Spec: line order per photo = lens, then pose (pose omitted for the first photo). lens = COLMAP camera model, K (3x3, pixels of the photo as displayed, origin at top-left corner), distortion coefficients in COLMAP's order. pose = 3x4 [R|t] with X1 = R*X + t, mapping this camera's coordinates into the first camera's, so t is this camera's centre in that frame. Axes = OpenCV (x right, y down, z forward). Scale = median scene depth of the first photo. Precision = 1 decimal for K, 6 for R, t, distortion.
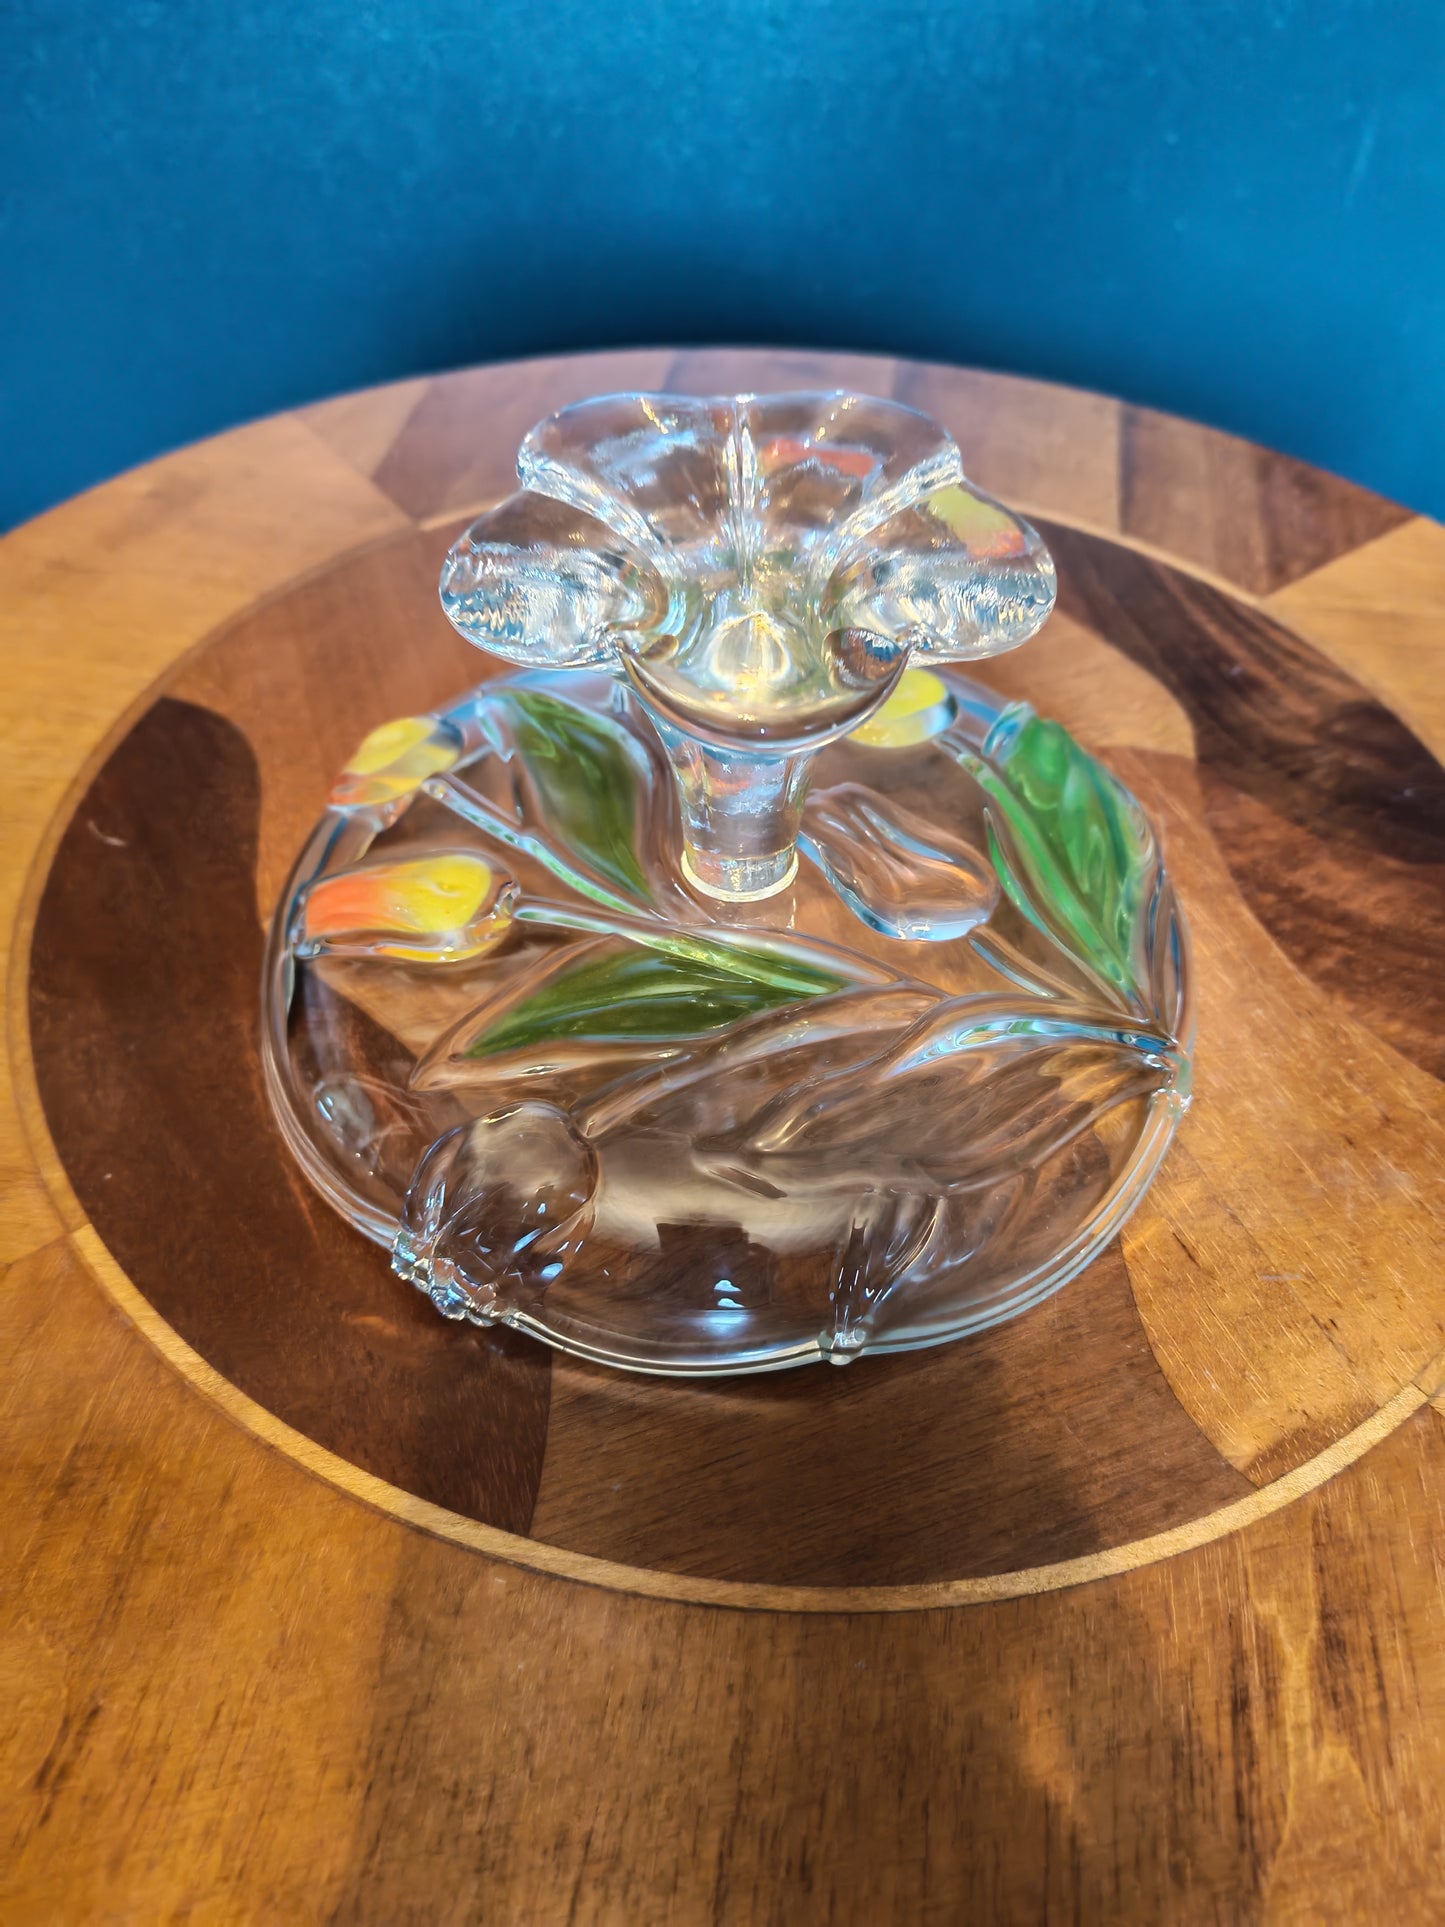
lens RADIAL K [[1482.6, 0, 729.1], [0, 1482.6, 958.6], [0, 0, 1]] dist [0.015837, -0.048792]
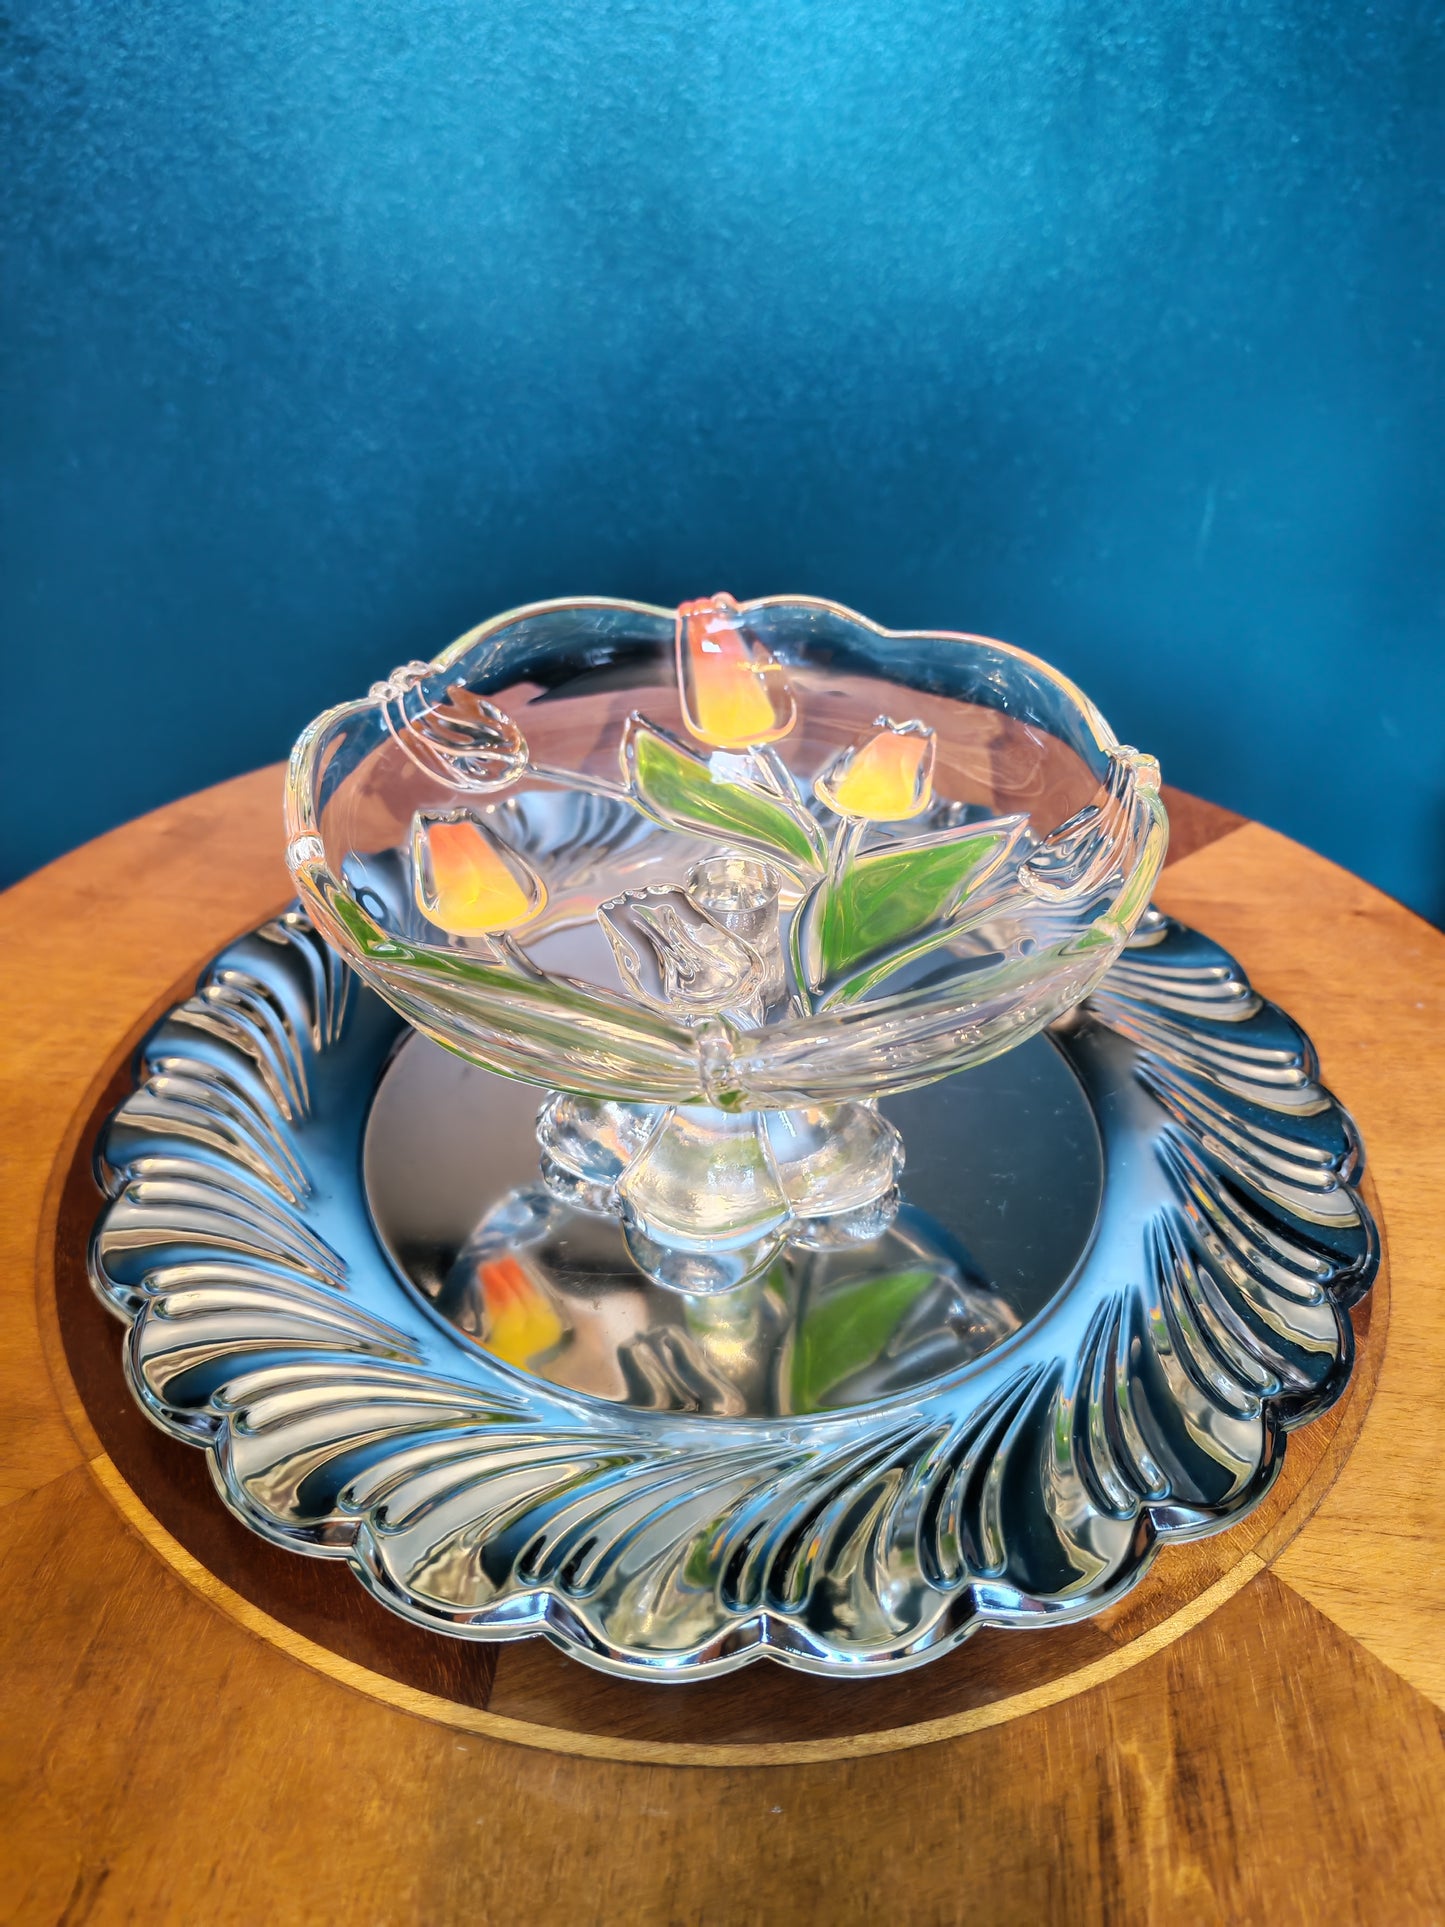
lens RADIAL K [[1474.3, 0, 730.6], [0, 1474.3, 955.9], [0, 0, 1]] dist [0.010782, -0.039367]
pose [[0.999338, -0.027343, 0.023981, 0.039993], [0.031571, 0.979538, -0.198768, 0.048838], [-0.018056, 0.199393, 0.979753, -0.227062]]
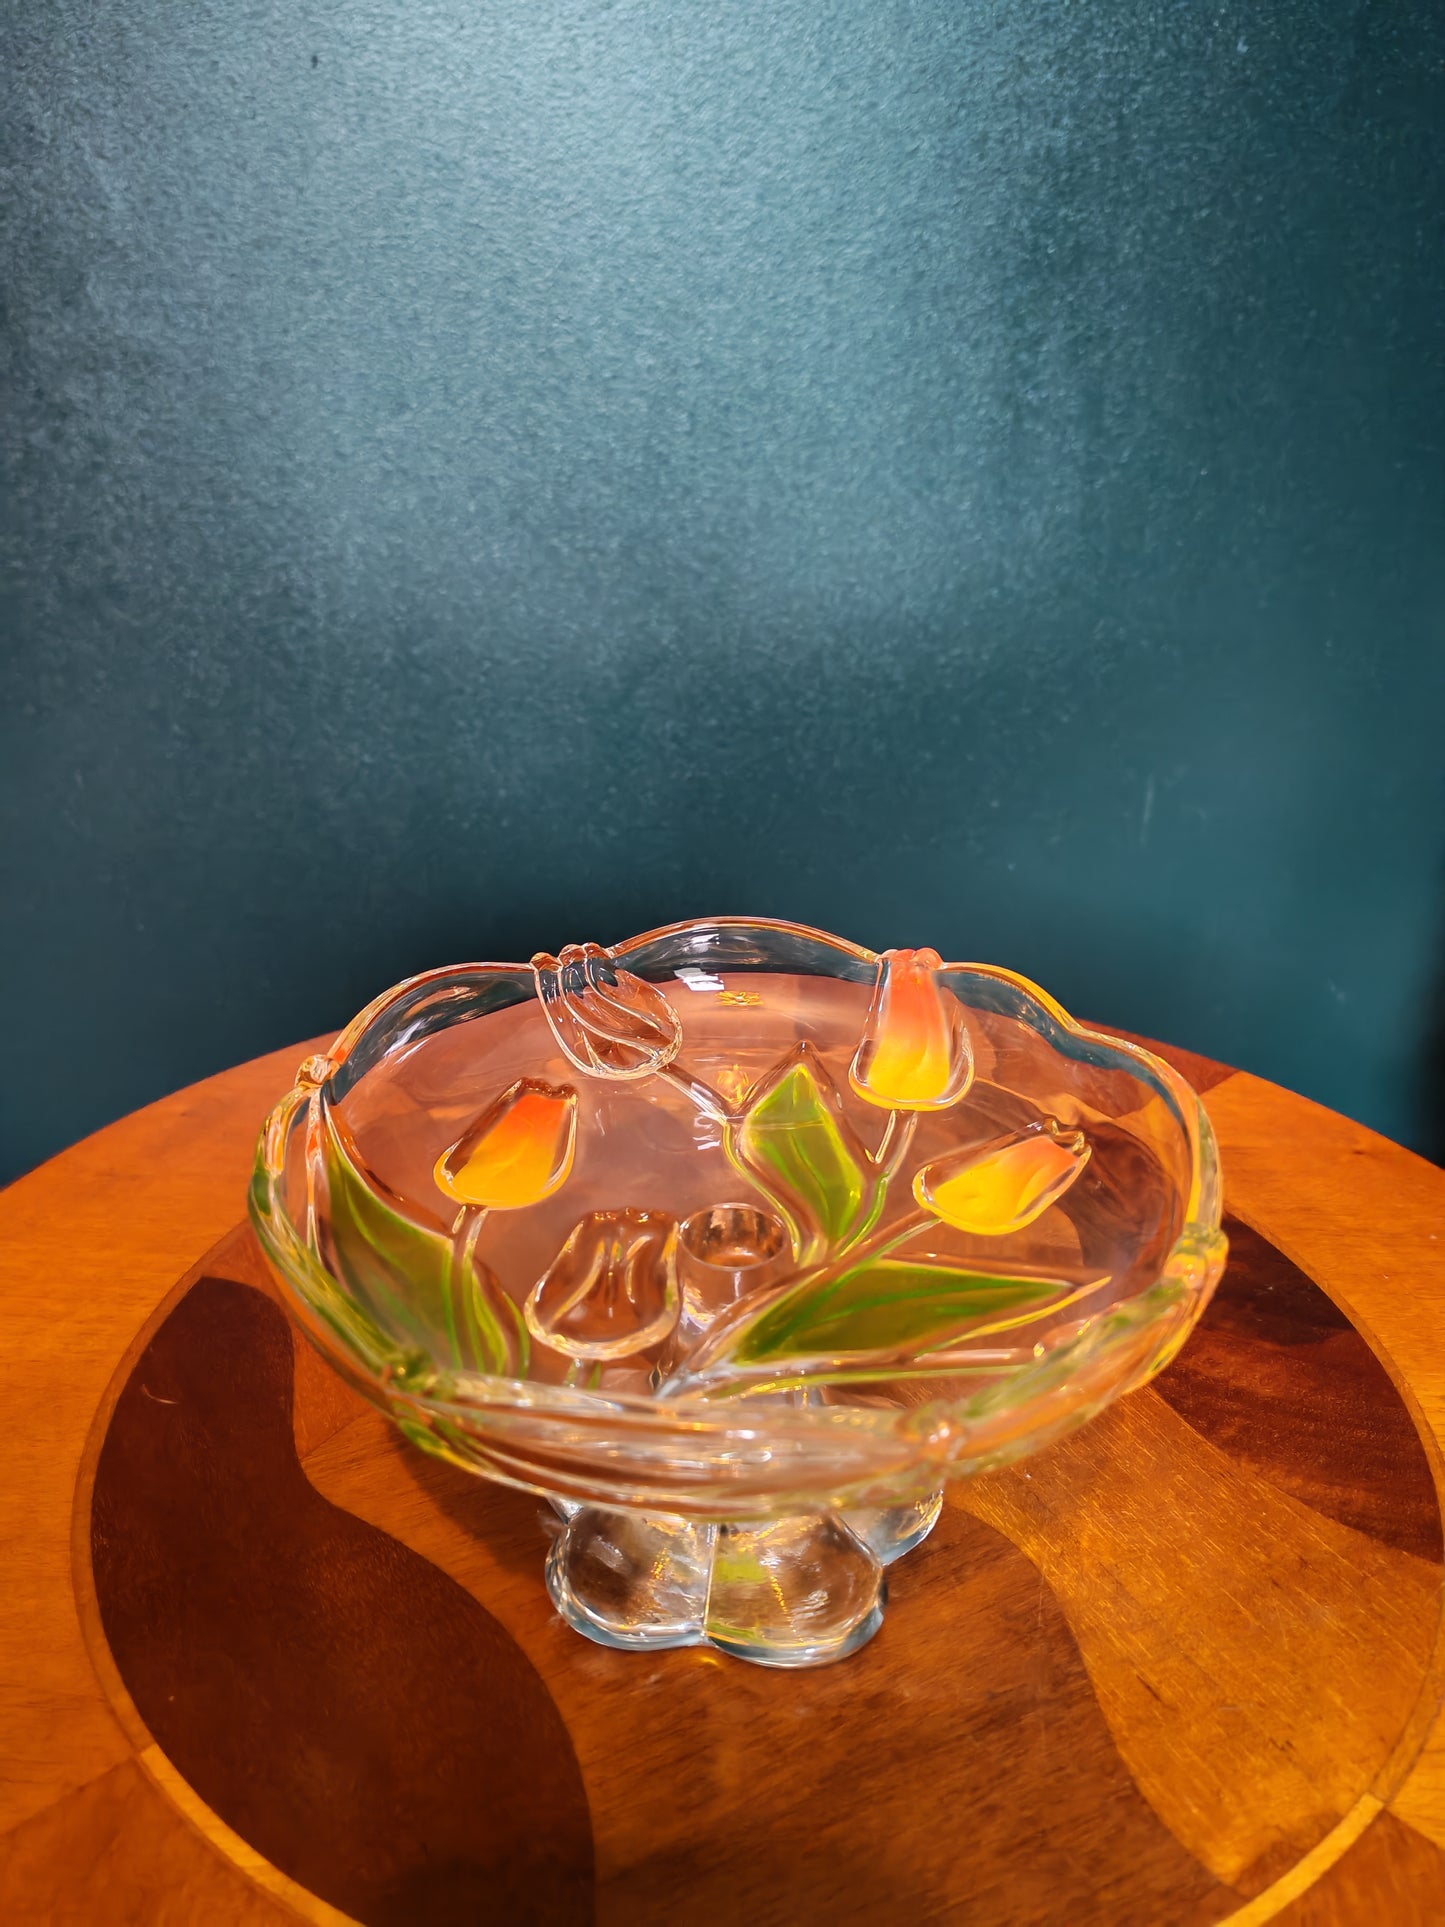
lens RADIAL K [[1452.2, 0, 720.3], [0, 1452.2, 982.2], [0, 0, 1]] dist [0.040425, -0.075021]
pose [[0.996623, -0.051999, 0.063557, -0.065500], [0.072215, 0.923451, -0.376860, 0.106957], [-0.039096, 0.380177, 0.924087, -0.235197]]
